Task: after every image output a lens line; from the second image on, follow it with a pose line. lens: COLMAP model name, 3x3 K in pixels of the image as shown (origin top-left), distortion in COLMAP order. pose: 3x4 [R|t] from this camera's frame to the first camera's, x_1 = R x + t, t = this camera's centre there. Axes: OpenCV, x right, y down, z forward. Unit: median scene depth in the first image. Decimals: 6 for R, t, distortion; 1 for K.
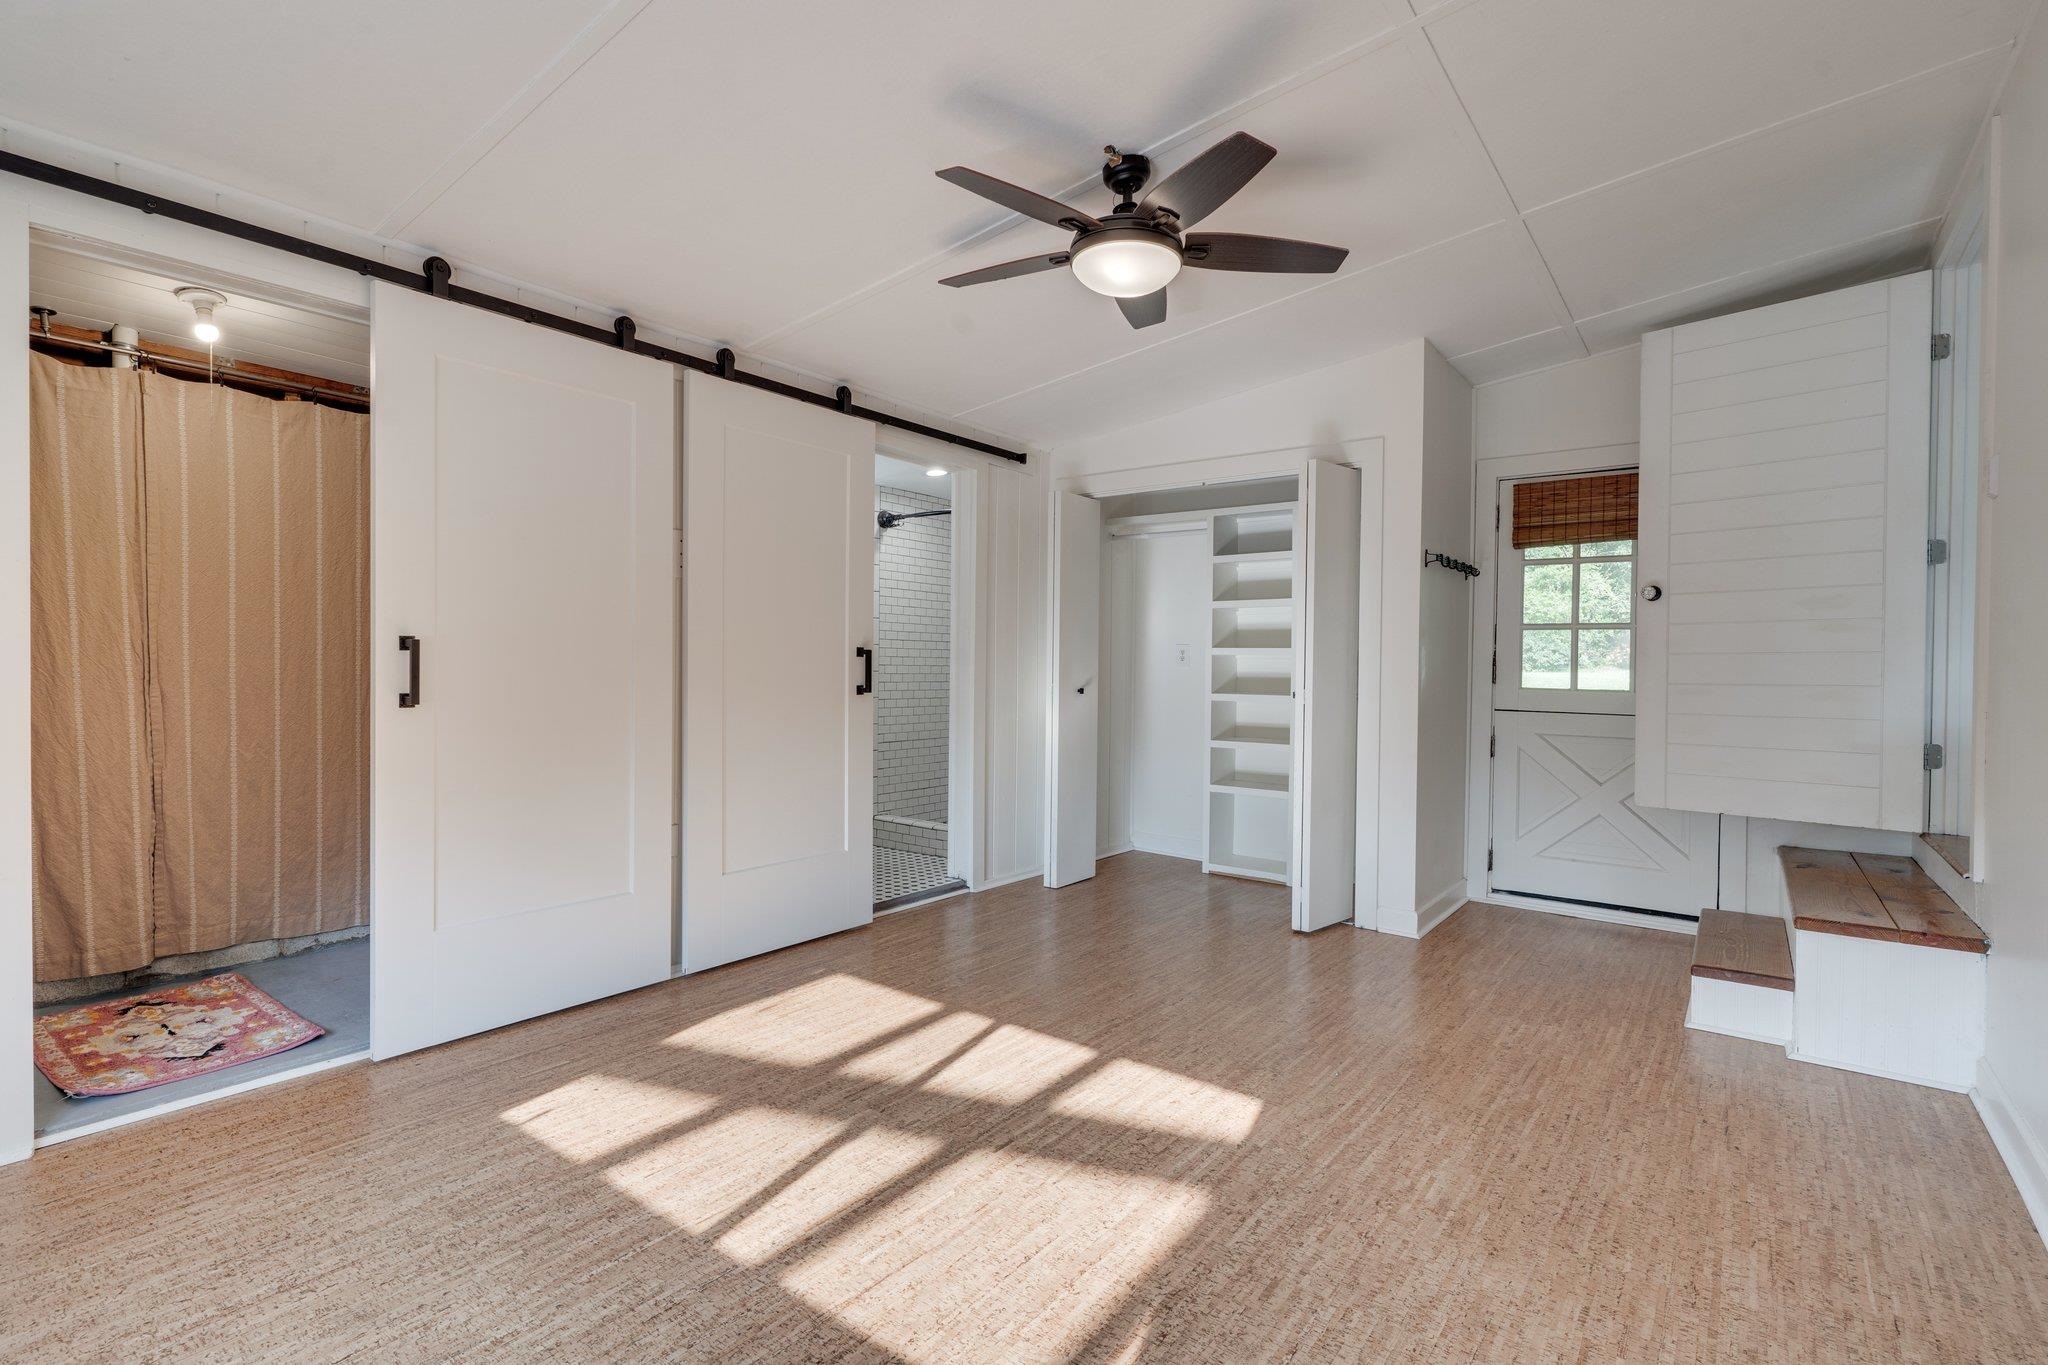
lens RADIAL K [[983.2, 0, 1024.0], [0, 983.2, 682.5], [0, 0, 1]] dist [-0.003425, -0.000708]
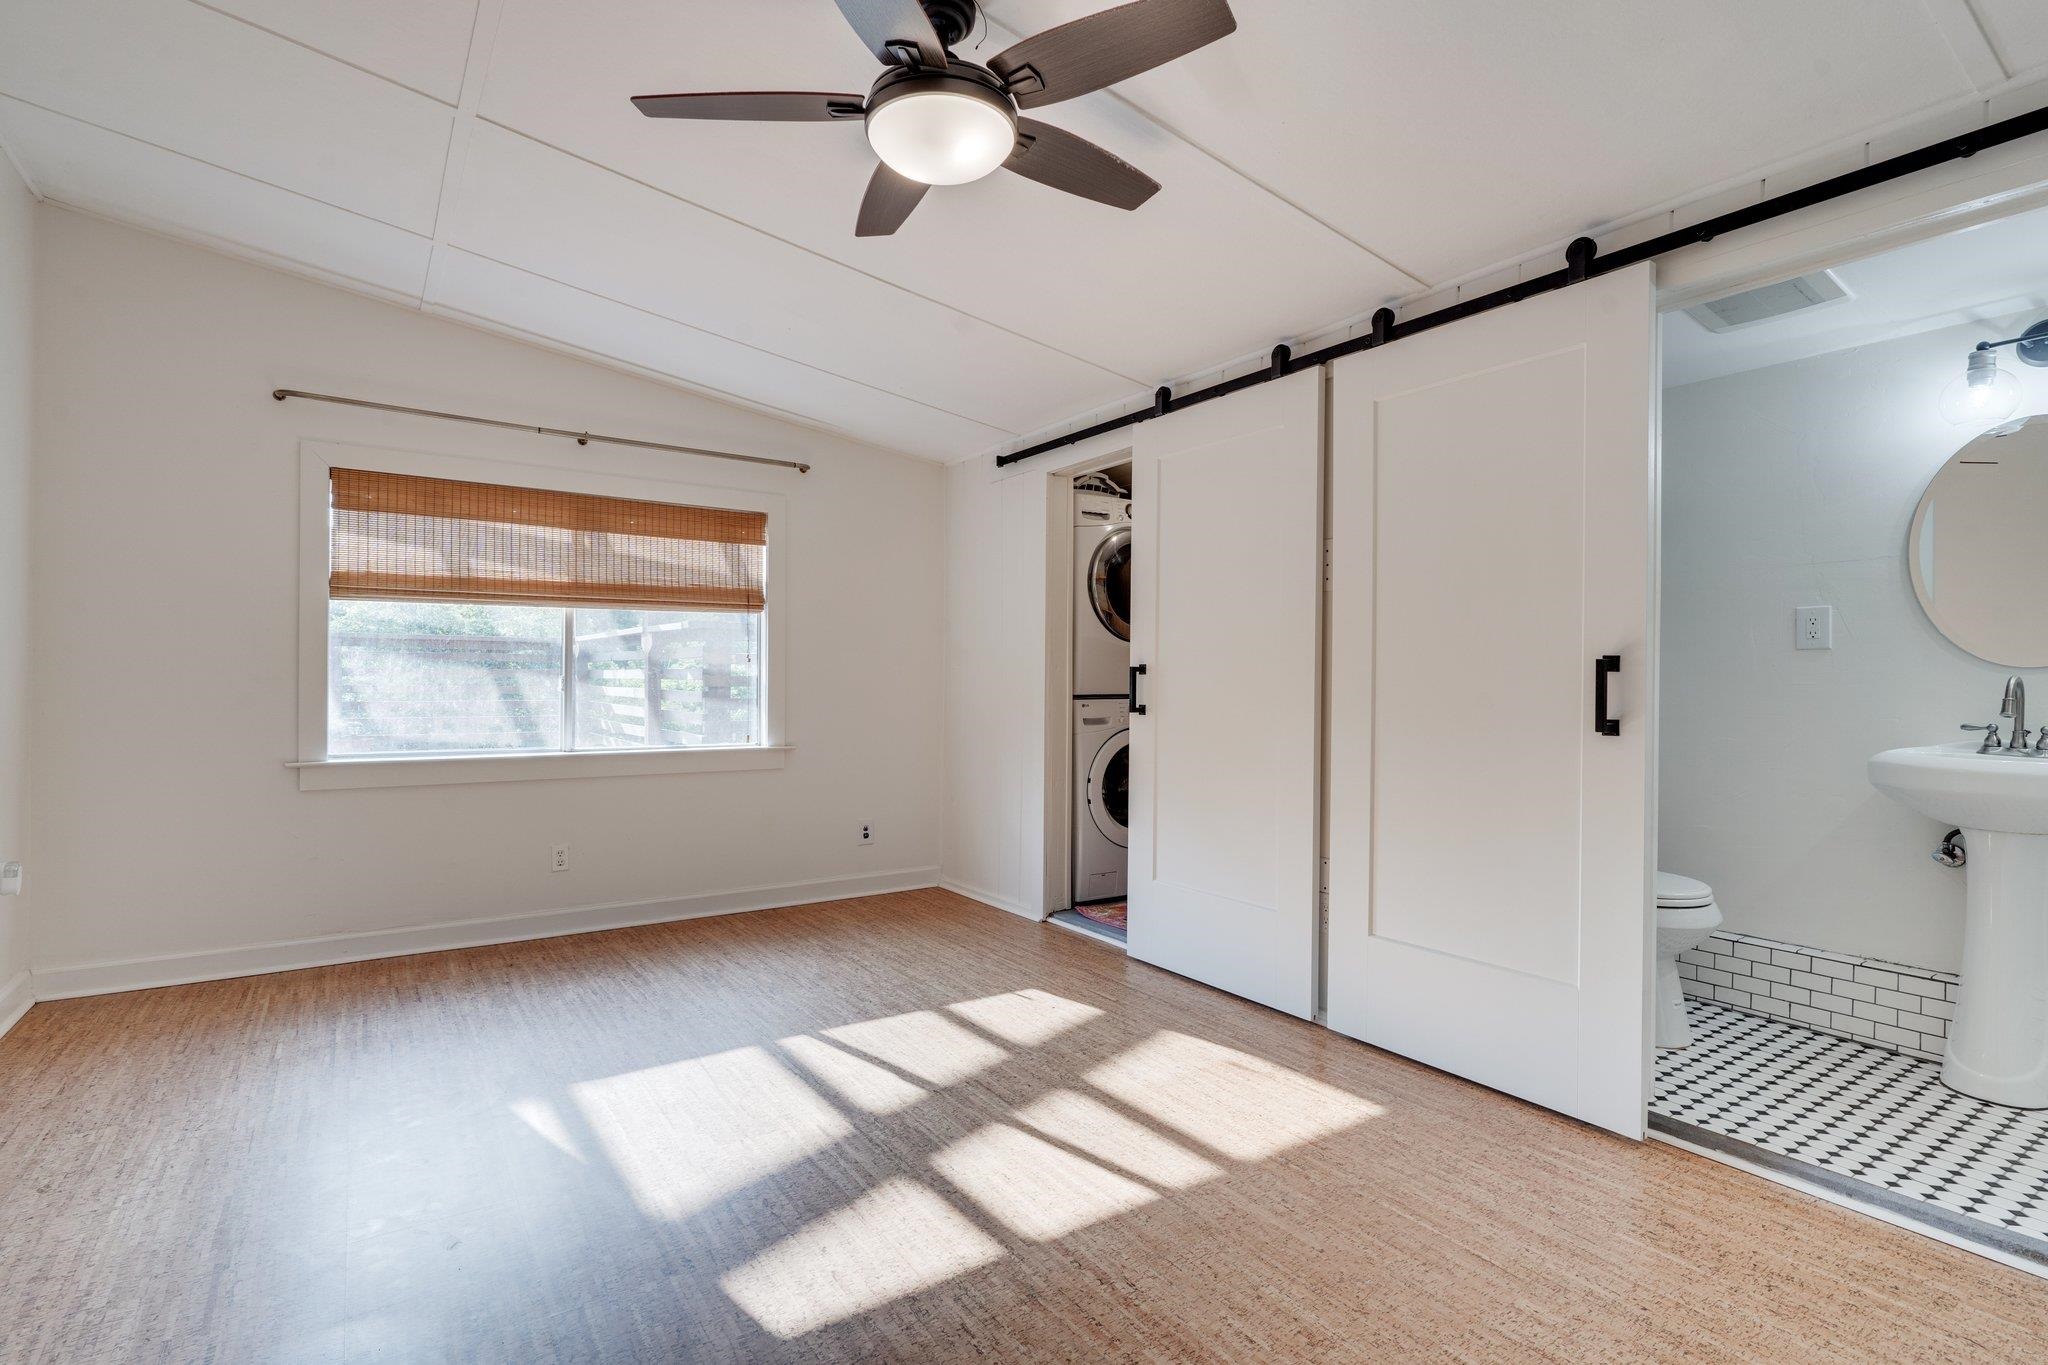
lens RADIAL K [[919.5, 0, 934.4], [0, 919.5, 684.9], [0, 0, 1]] dist [-0.000713, -0.000081]
pose [[-0.353800, -0.003602, -0.935314, 0.732801], [-0.021684, 0.999755, 0.004353, -0.018662], [0.935070, 0.021821, -0.353792, 1.207825]]
